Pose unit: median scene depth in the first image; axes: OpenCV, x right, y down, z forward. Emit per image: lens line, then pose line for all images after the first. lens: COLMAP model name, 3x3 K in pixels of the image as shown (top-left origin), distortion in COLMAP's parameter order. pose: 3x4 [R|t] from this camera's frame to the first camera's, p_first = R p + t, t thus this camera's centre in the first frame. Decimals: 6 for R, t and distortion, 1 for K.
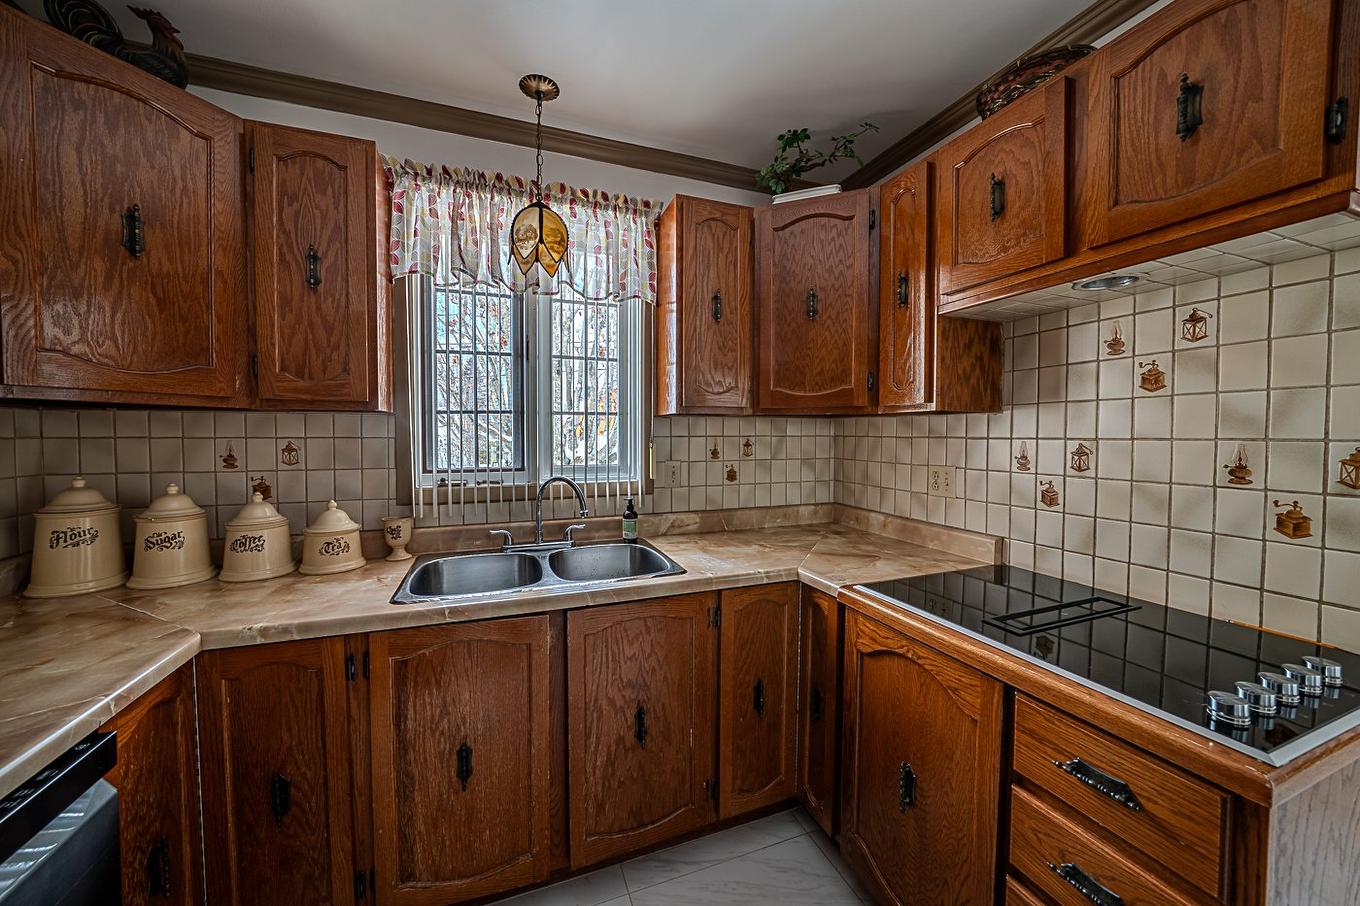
lens RADIAL K [[490.0, 0, 678.2], [0, 490.0, 447.4], [0, 0, 1]] dist [-0.020442, 0.000118]
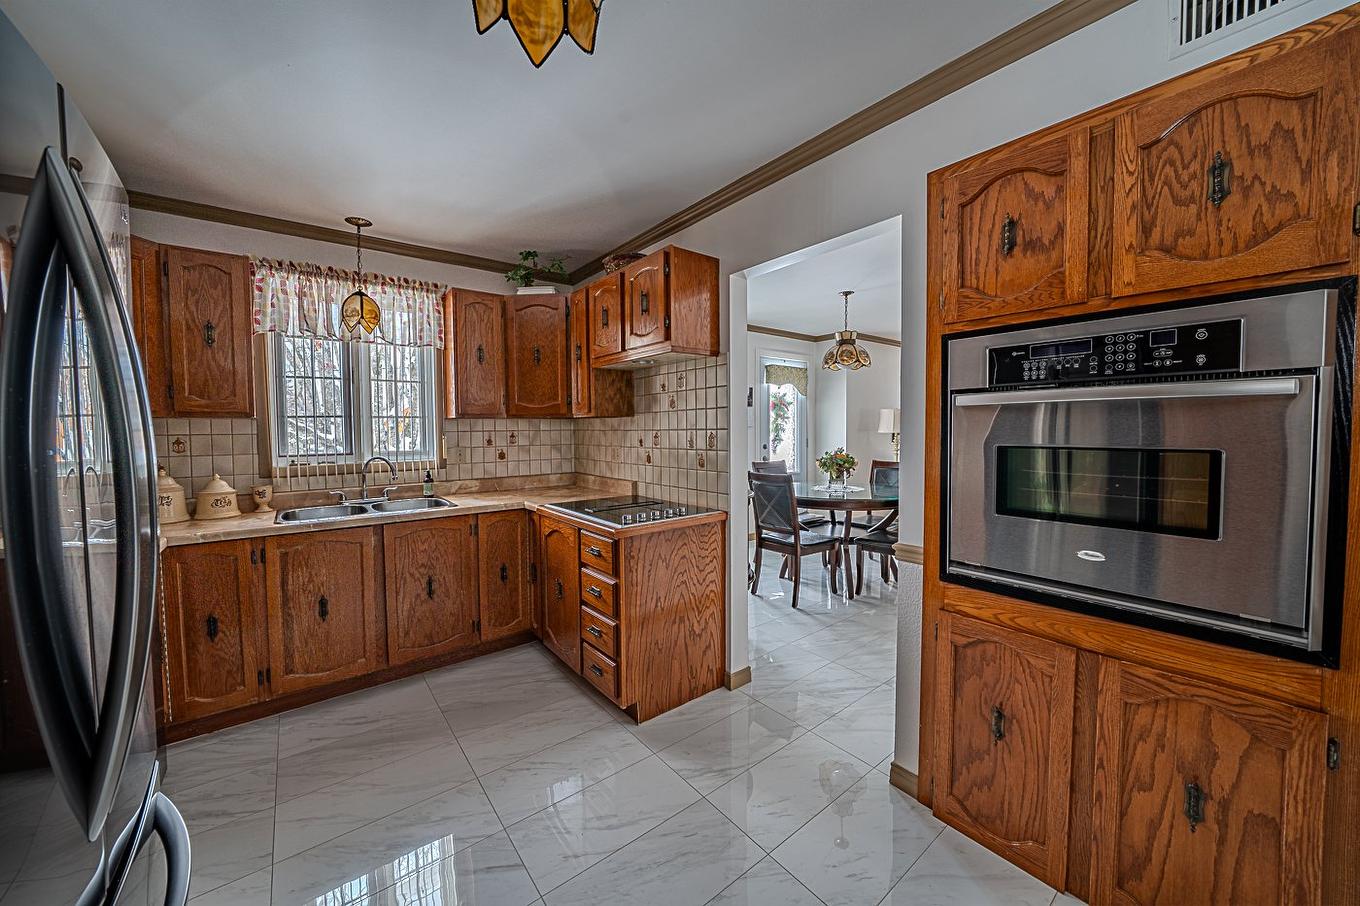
lens RADIAL K [[490.0, 0, 678.2], [0, 490.0, 447.4], [0, 0, 1]] dist [-0.020442, 0.000118]
pose [[0.952511, -0.020410, 0.303819, 0.235258], [0.017356, 0.999768, 0.012751, 0.027104], [-0.304009, -0.006872, 0.952644, -0.909794]]
